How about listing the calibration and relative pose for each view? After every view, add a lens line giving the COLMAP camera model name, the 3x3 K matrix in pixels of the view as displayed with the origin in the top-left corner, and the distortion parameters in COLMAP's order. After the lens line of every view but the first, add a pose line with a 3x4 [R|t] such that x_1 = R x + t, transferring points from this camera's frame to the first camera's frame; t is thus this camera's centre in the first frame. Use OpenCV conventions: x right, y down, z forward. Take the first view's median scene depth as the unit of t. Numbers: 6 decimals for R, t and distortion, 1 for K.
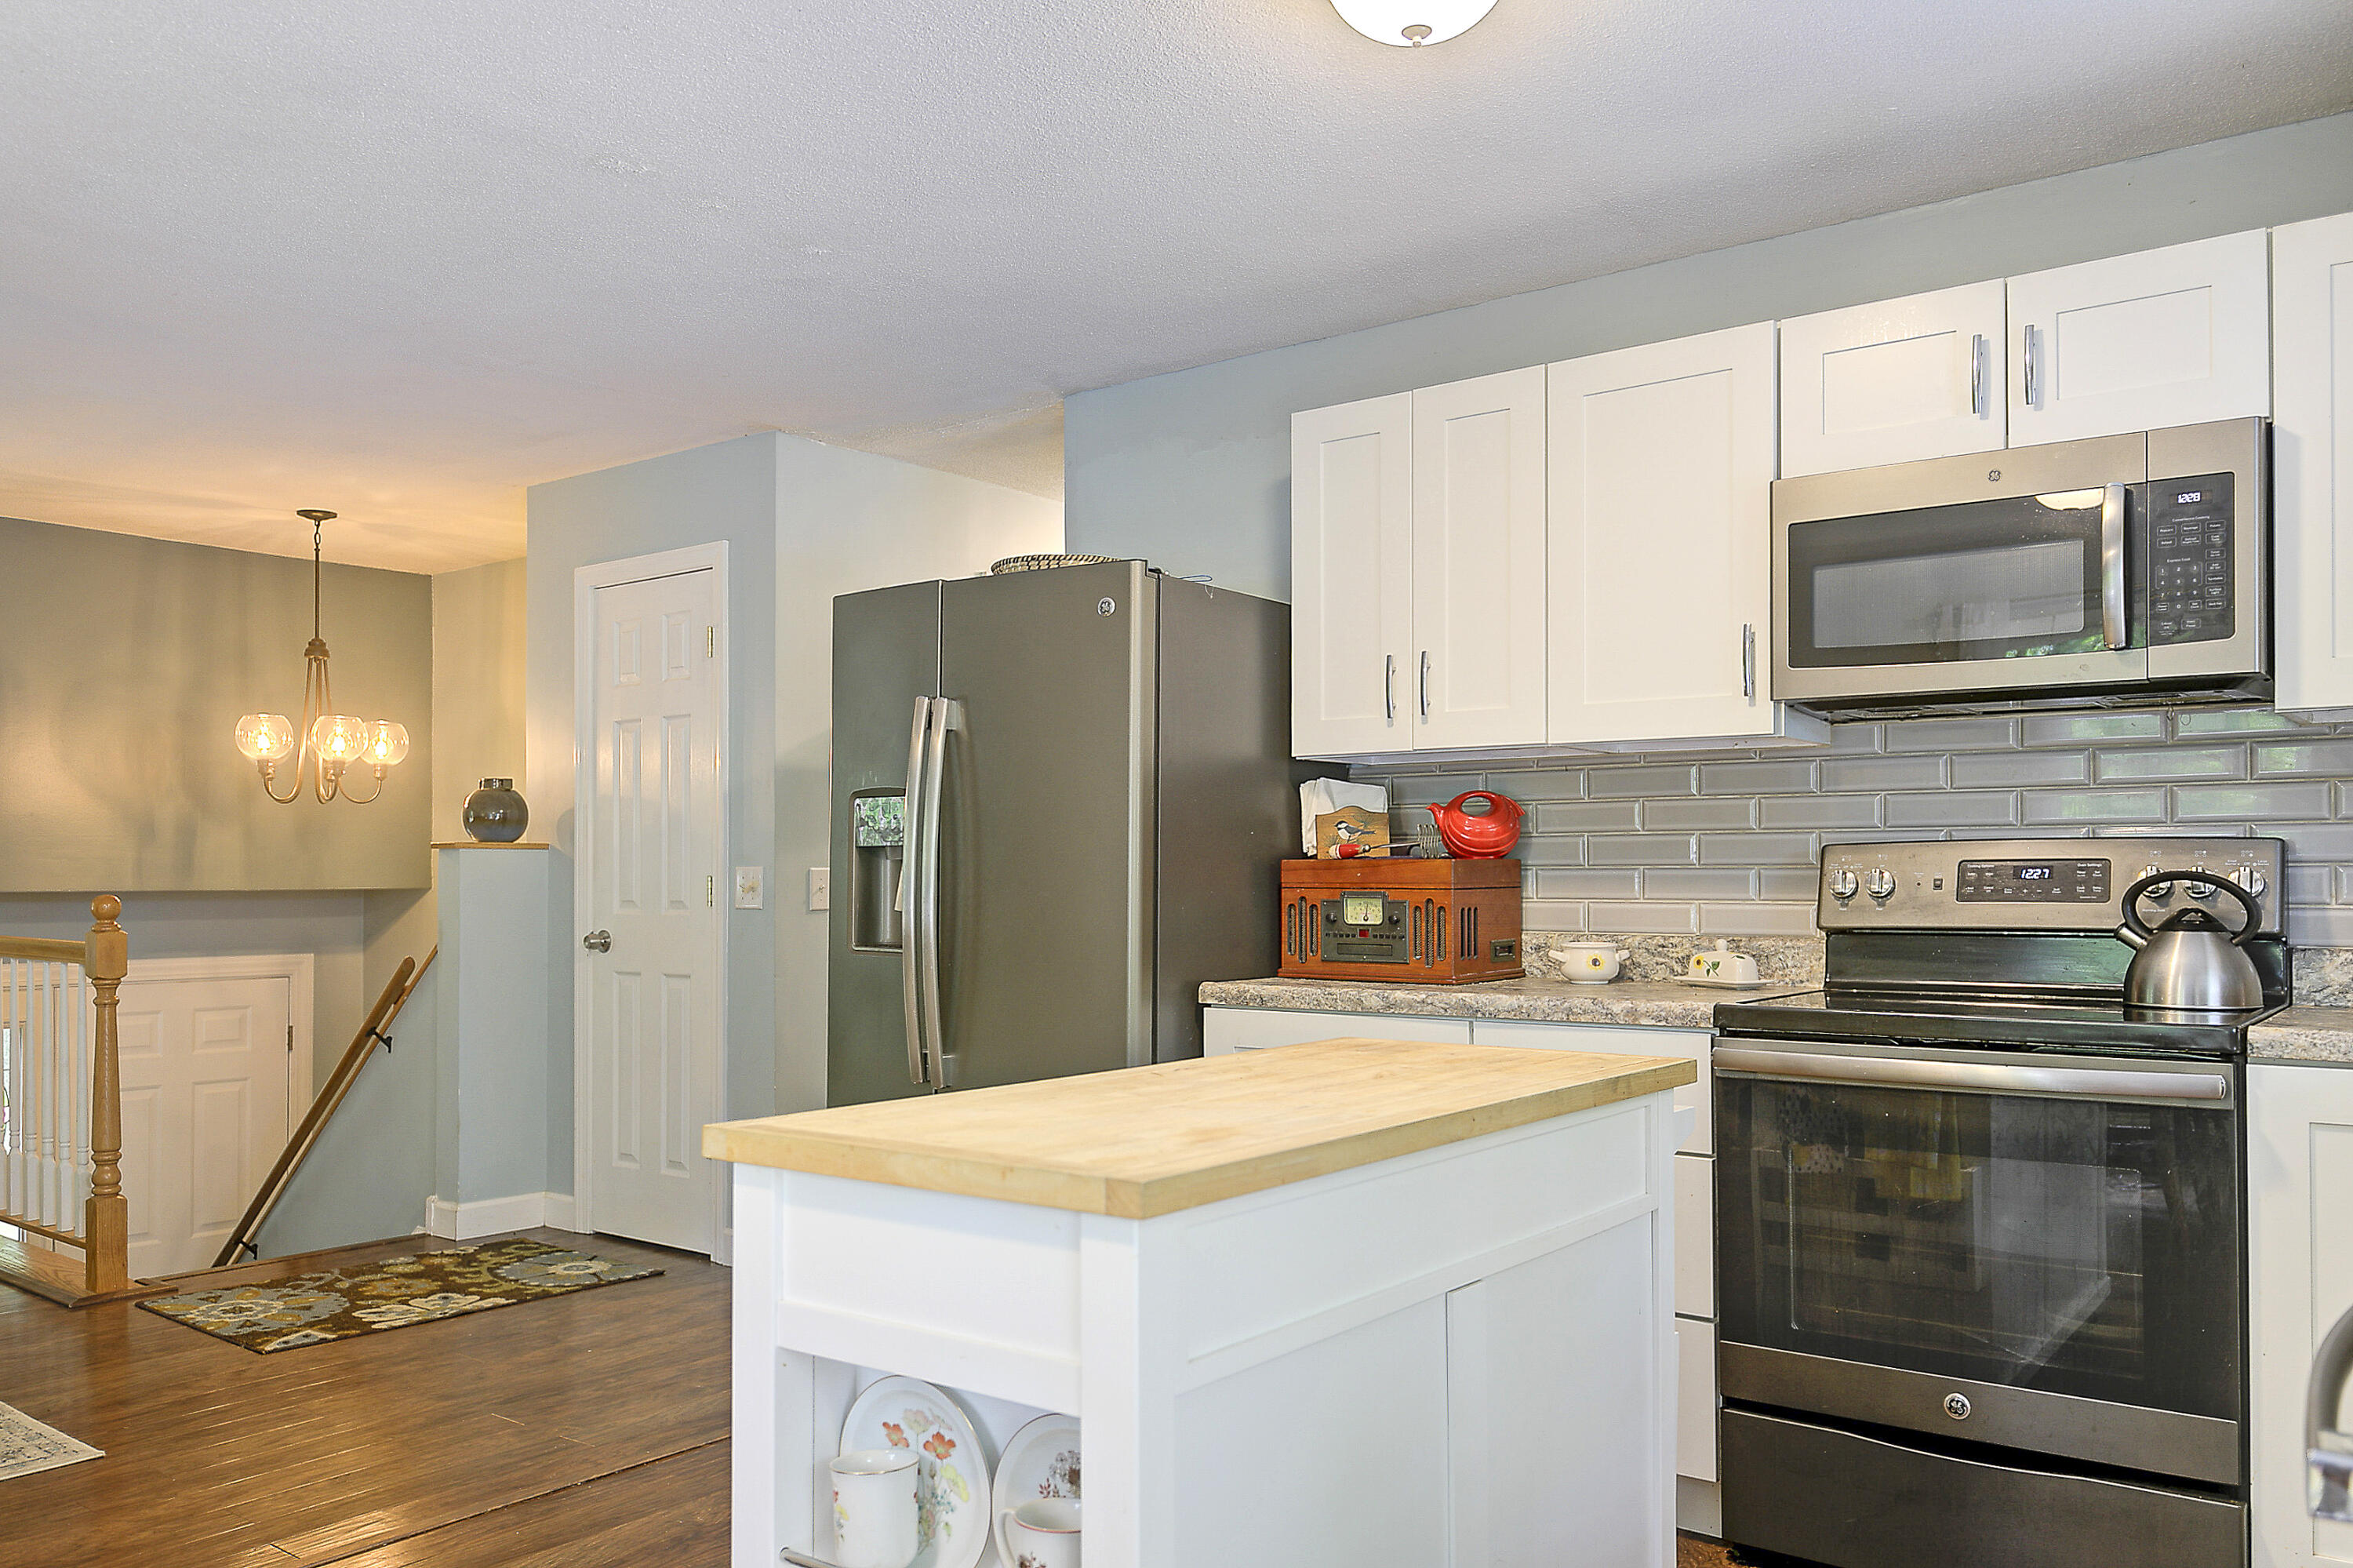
lens RADIAL K [[1775.5, 0, 1191.2], [0, 1775.5, 855.1], [0, 0, 1]] dist [0.009852, -0.007760]
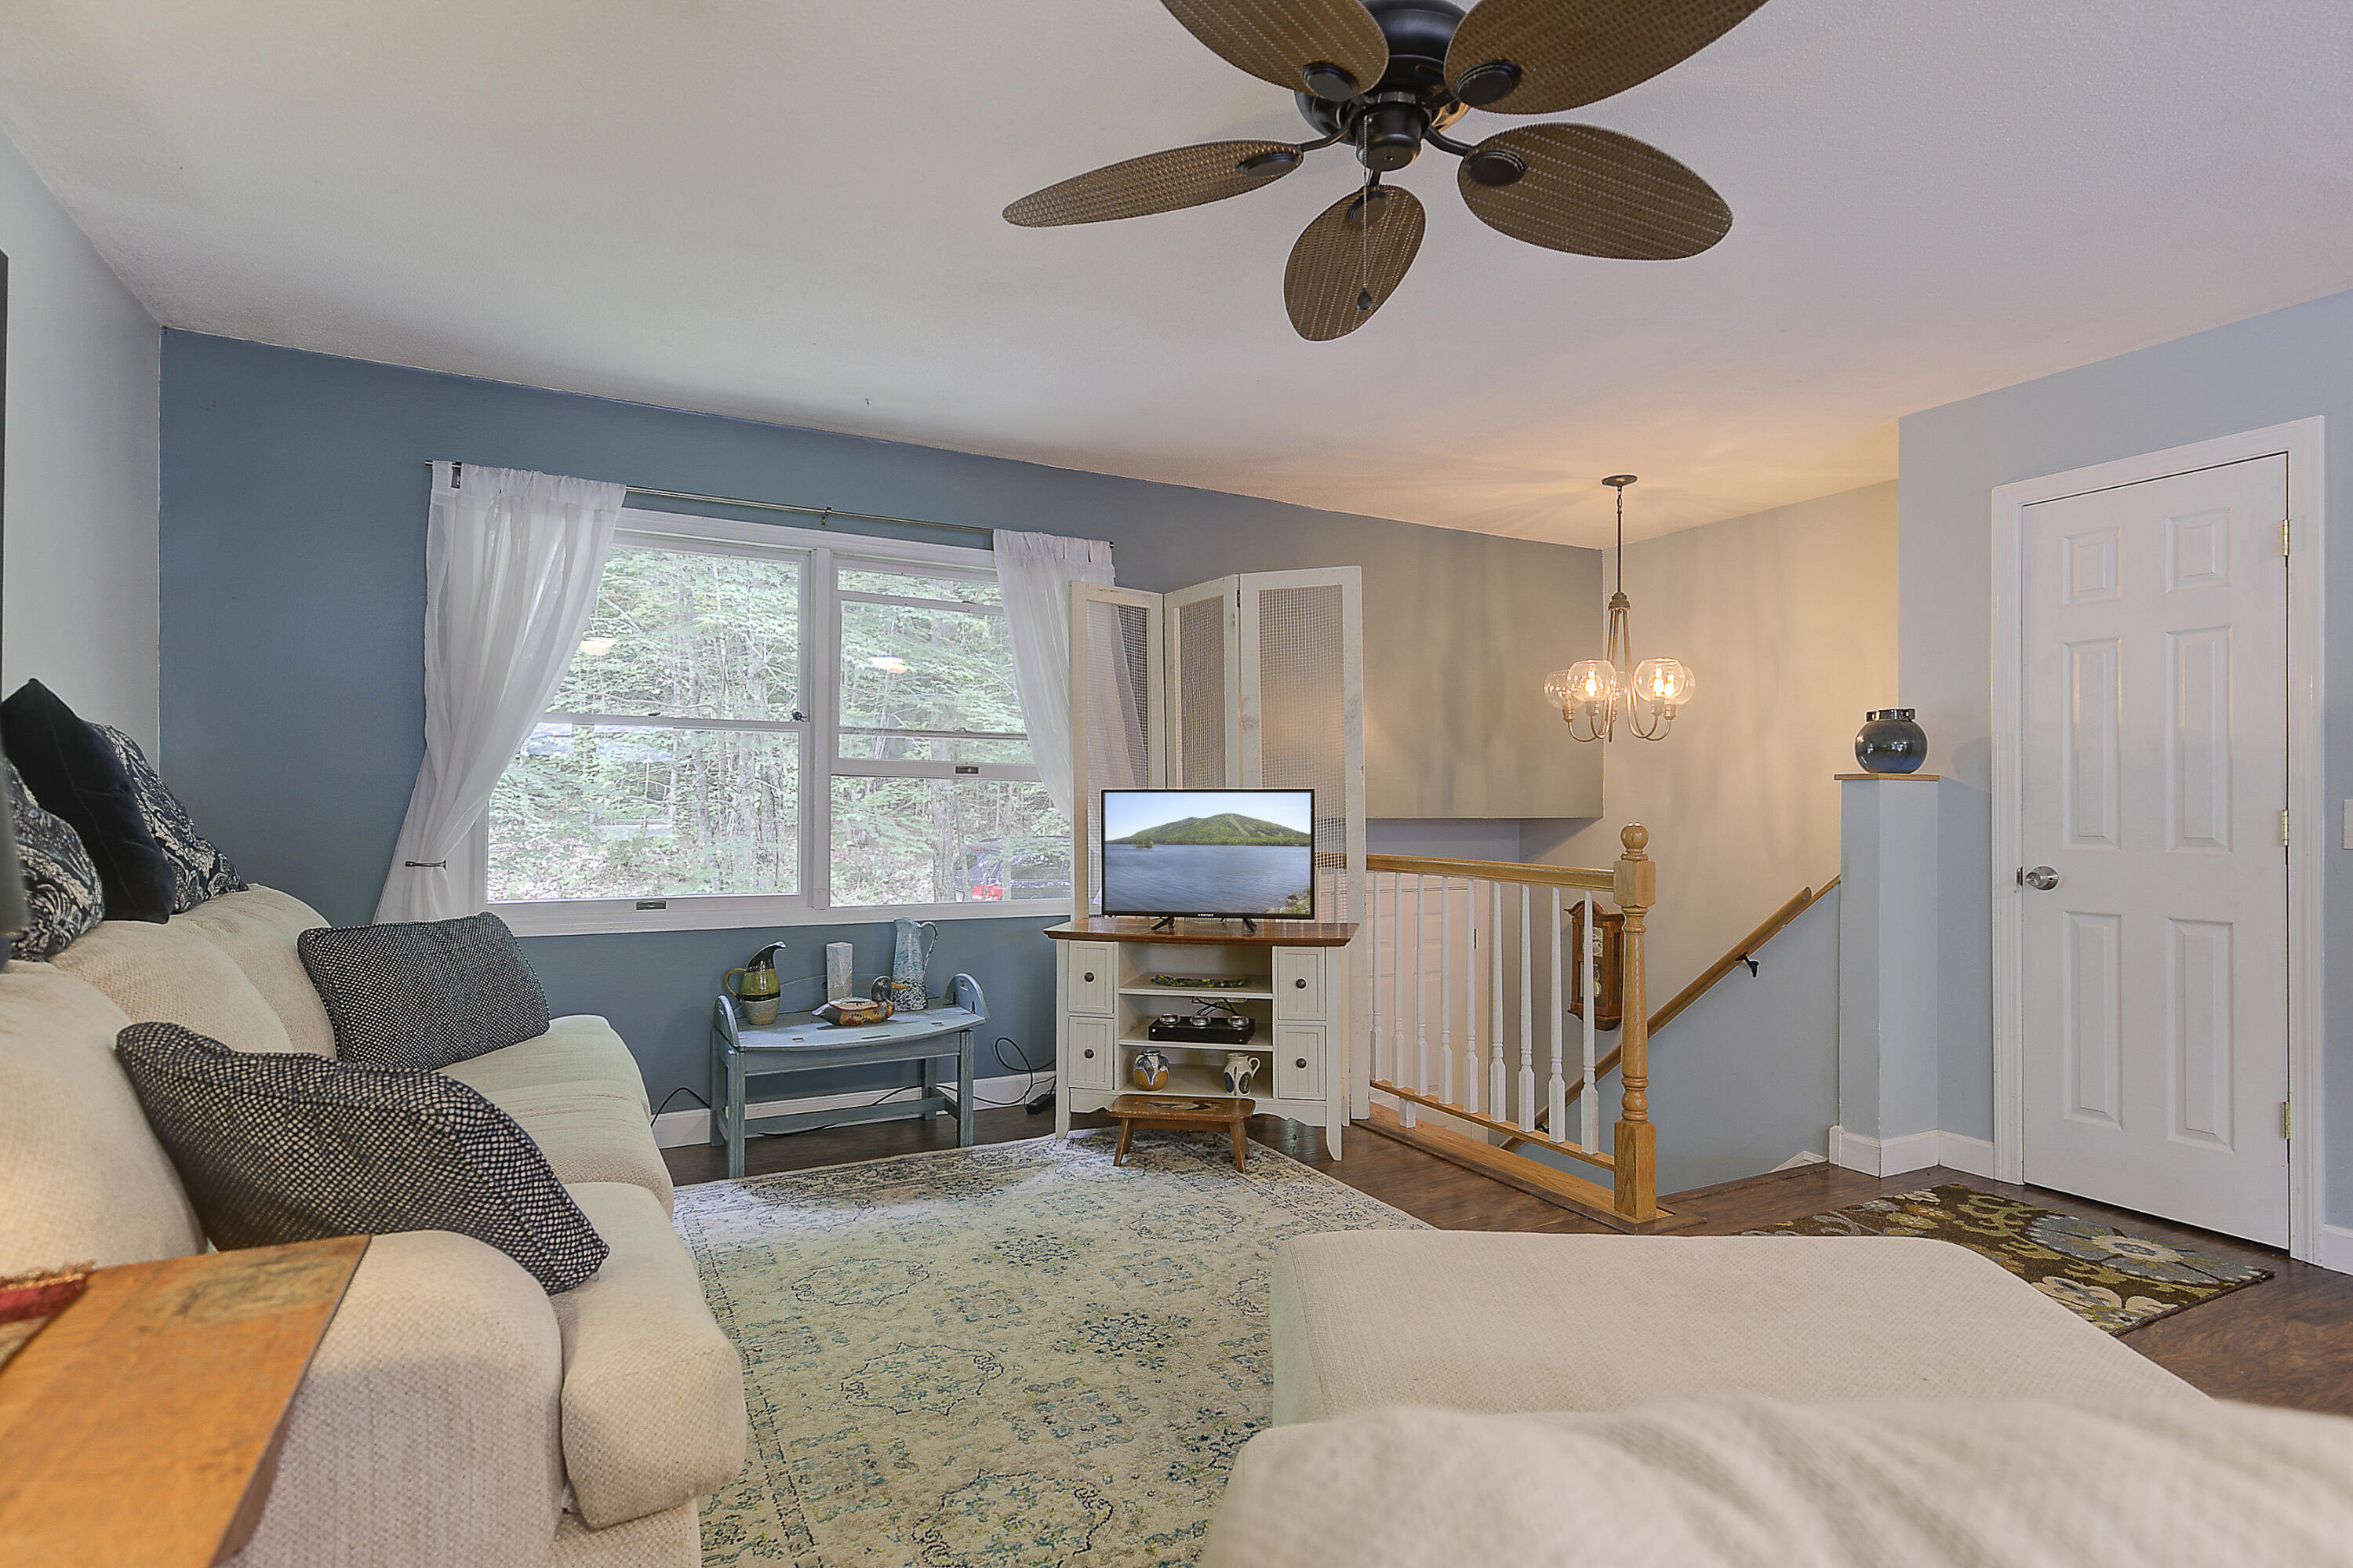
lens RADIAL K [[1169.9, 0, 1170.3], [0, 1169.9, 796.0], [0, 0, 1]] dist [0.018292, 0.000041]
pose [[0.909163, 0.000152, -0.416441, -0.605035], [0.000419, 0.999999, 0.001279, 0.004998], [0.416441, -0.001337, 0.909162, 0.292375]]
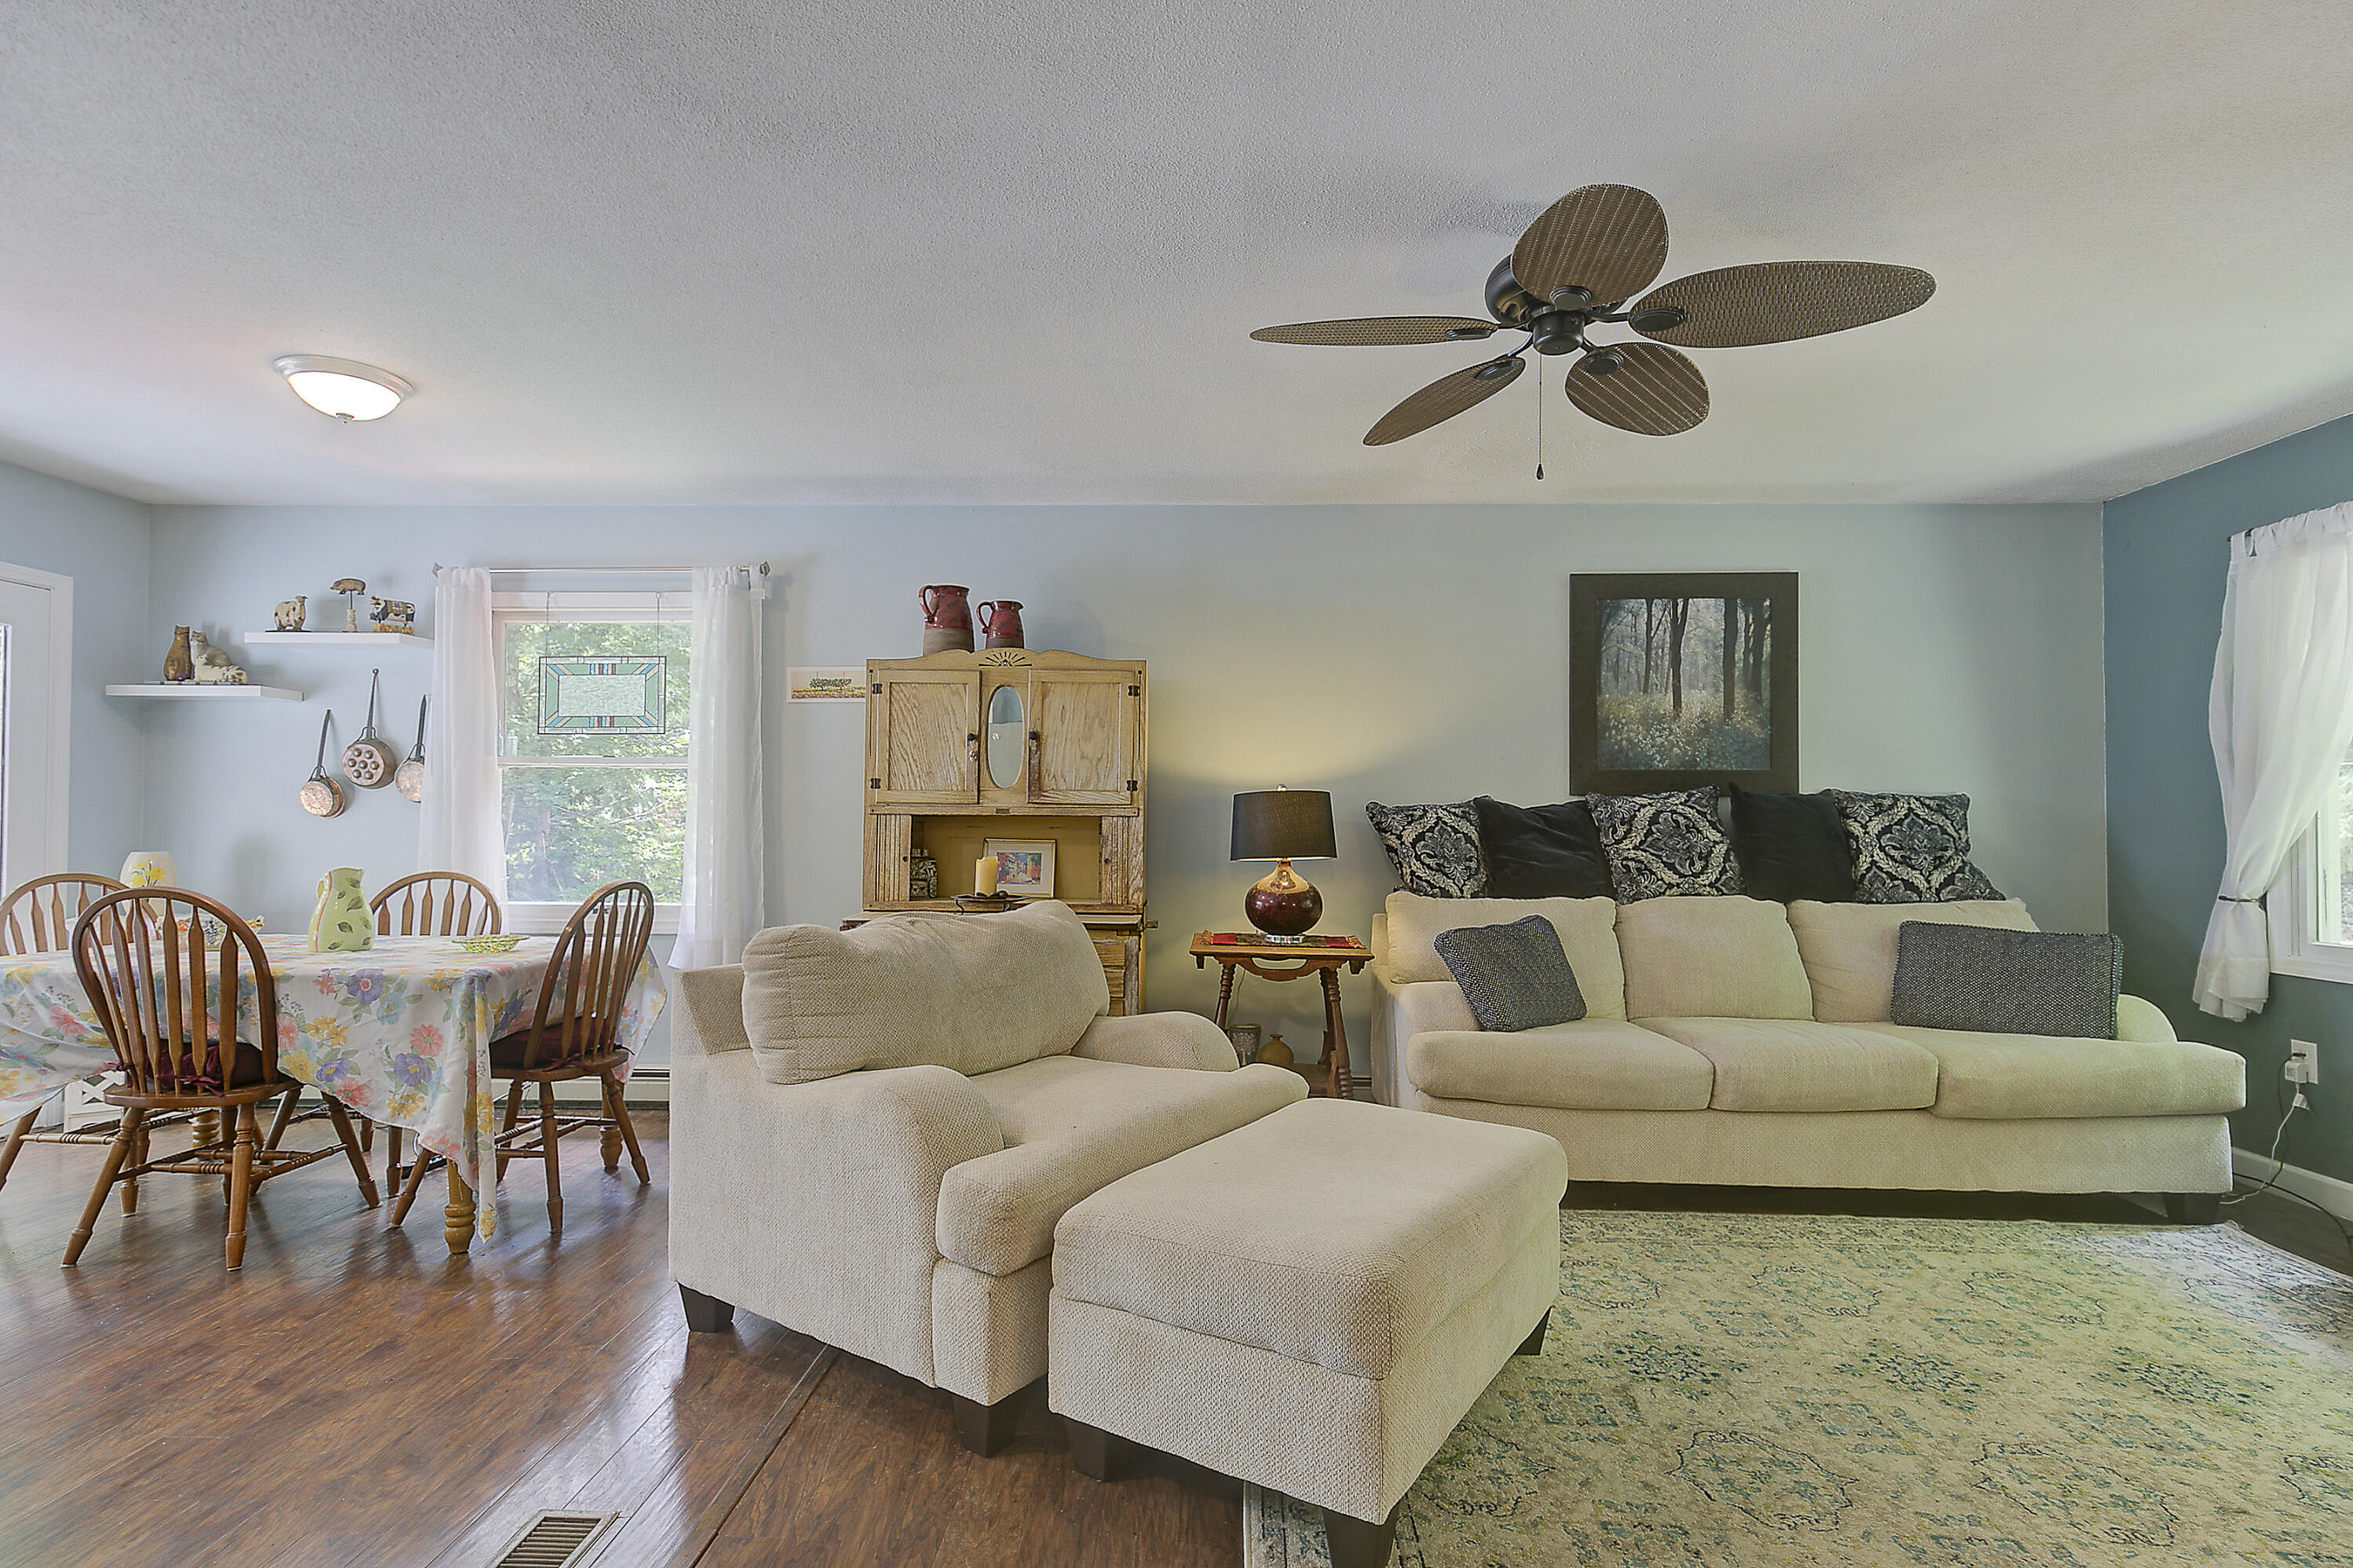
lens RADIAL K [[1123.1, 0, 1166.8], [0, 1123.1, 806.1], [0, 0, 1]] dist [0.020379, 0.000661]
pose [[-0.809038, -0.020231, -0.587408, -0.249463], [-0.002182, 0.999504, -0.031419, 0.011425], [0.587753, -0.024138, -0.808680, 1.020745]]
